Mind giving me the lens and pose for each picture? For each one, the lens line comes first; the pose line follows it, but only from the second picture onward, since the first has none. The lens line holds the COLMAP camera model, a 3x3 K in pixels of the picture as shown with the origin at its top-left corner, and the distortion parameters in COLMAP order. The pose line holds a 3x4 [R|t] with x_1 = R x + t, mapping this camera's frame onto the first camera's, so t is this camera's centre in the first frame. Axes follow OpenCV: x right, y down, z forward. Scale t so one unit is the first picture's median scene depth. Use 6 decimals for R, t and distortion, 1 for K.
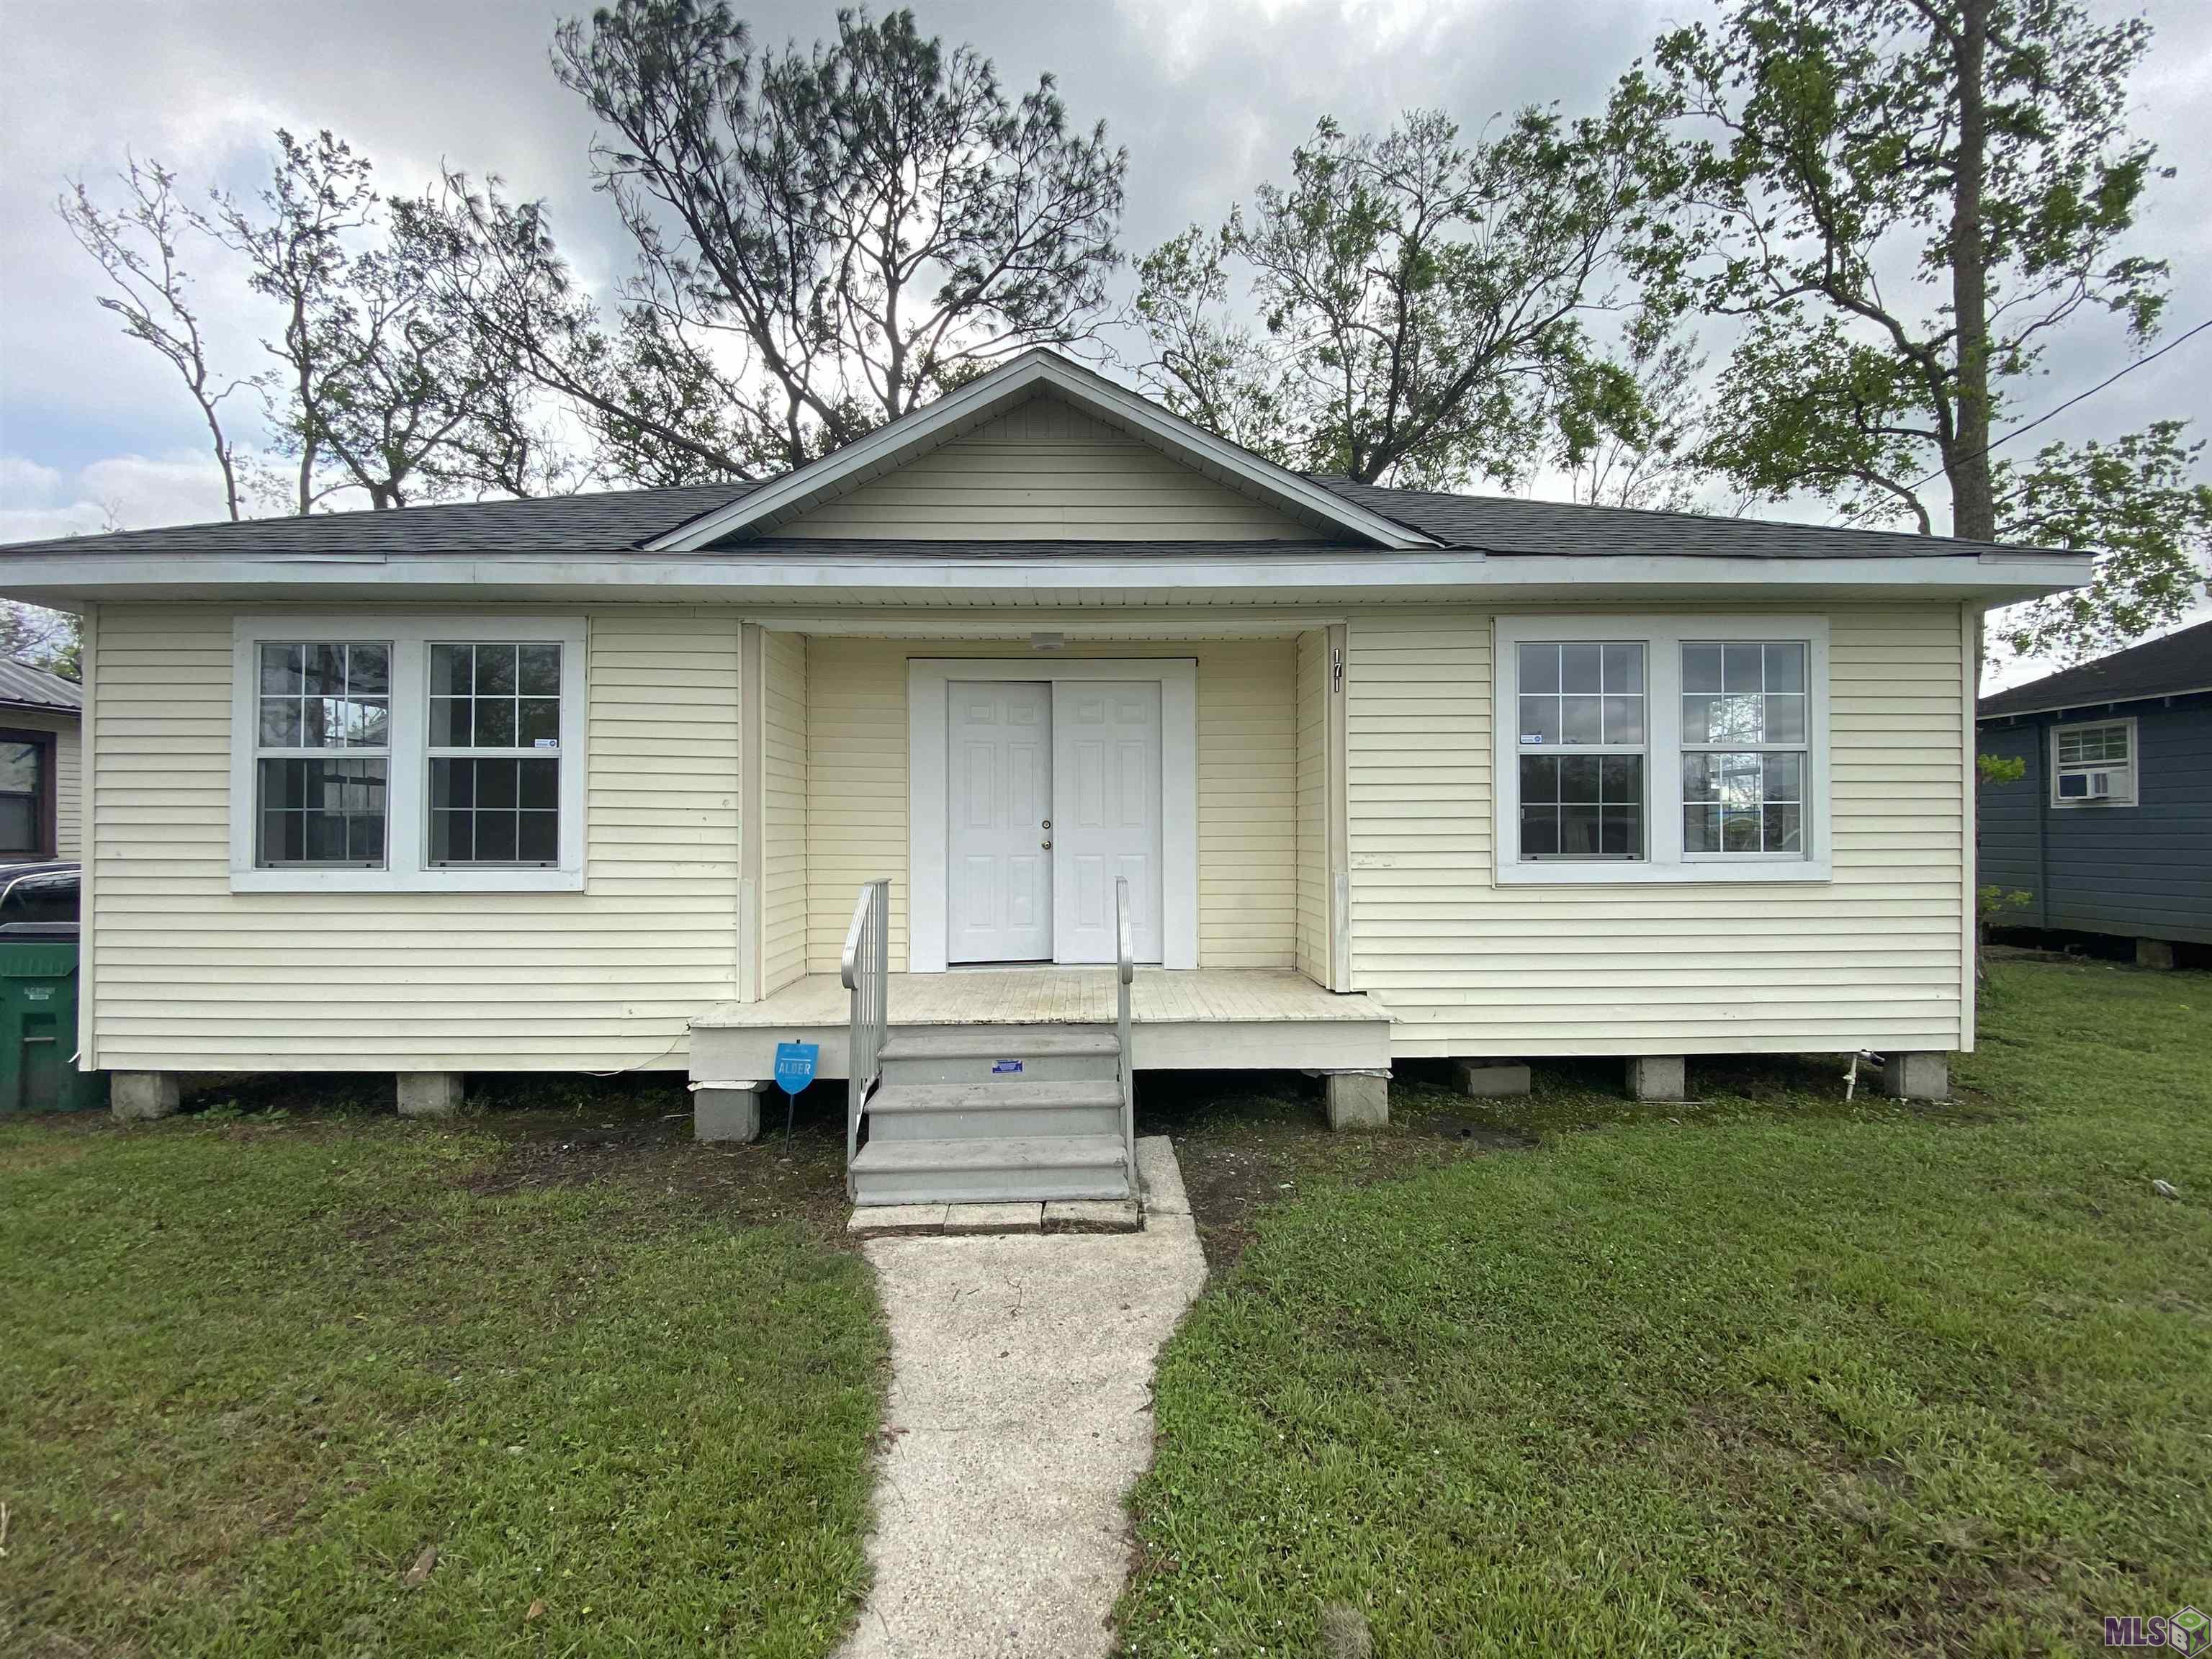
lens RADIAL K [[923.0, 0, 1105.5], [0, 923.0, 823.1], [0, 0, 1]] dist [-0.013783, -0.000507]
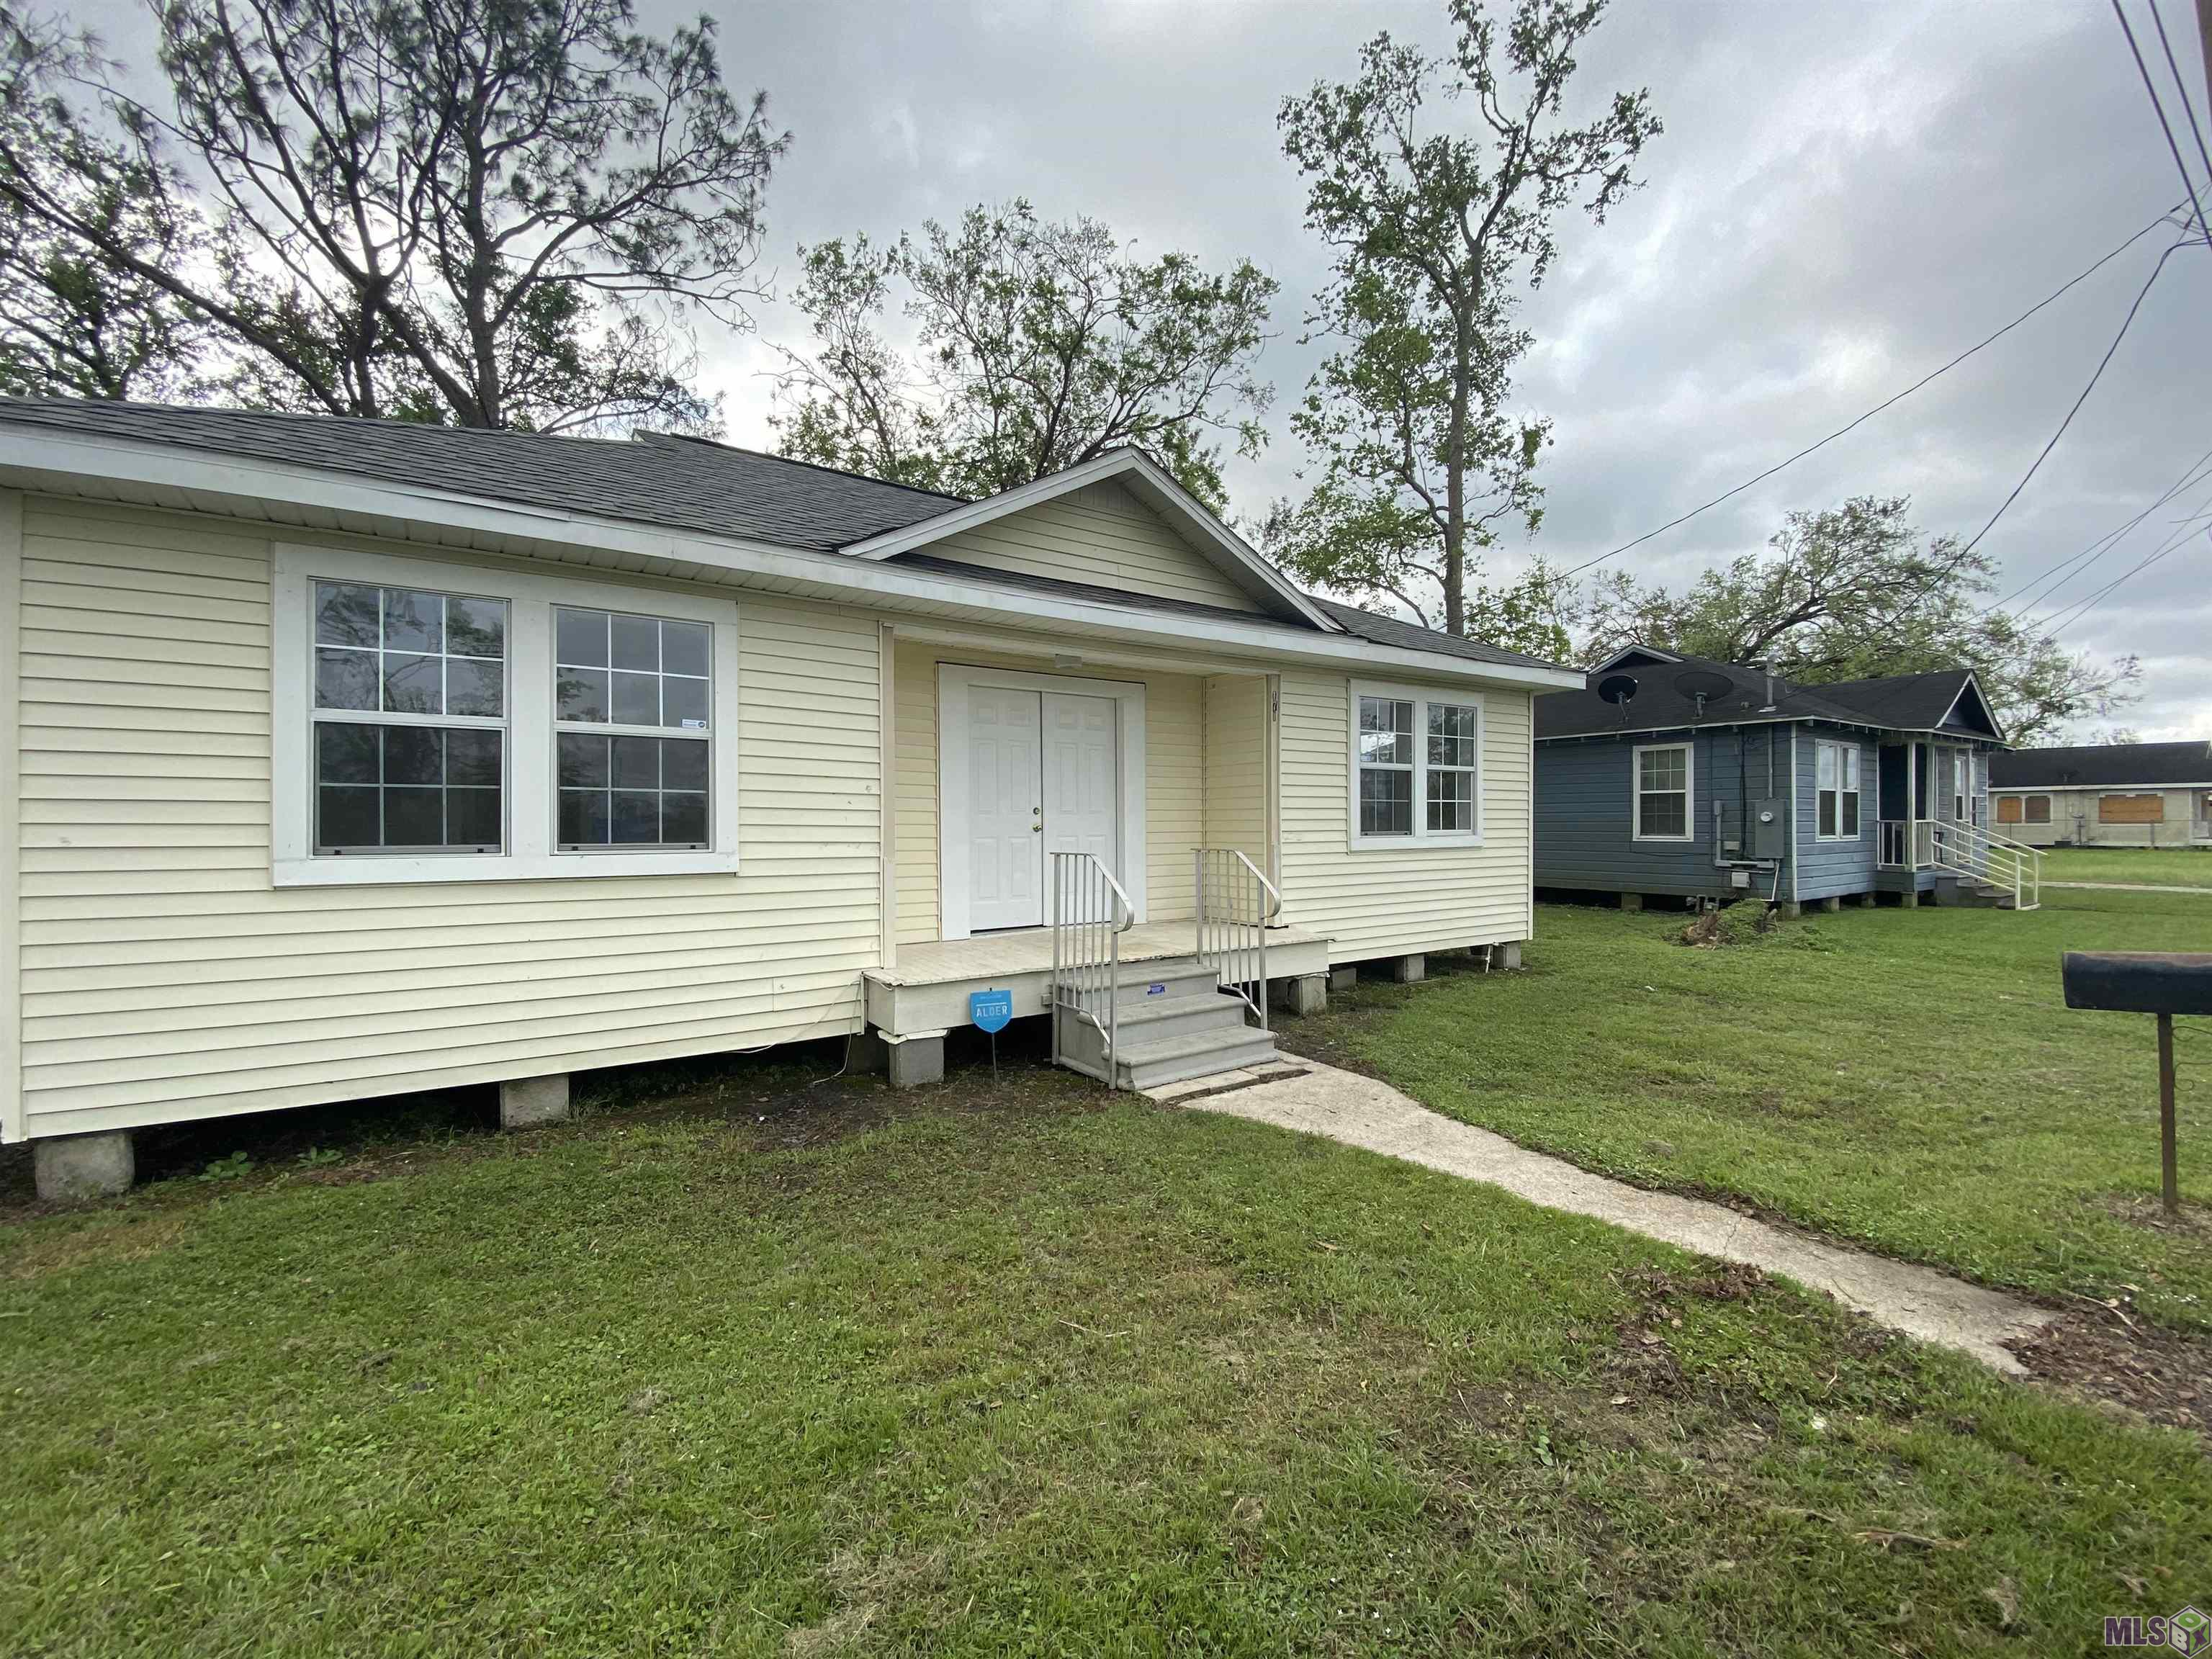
lens RADIAL K [[912.3, 0, 1106.0], [0, 912.3, 829.5], [0, 0, 1]] dist [-0.000876, -0.000344]
pose [[0.839978, -0.003300, 0.542611, -0.771468], [-0.004109, 0.999914, 0.012442, 0.012450], [-0.542606, -0.012680, 0.839892, -0.068846]]
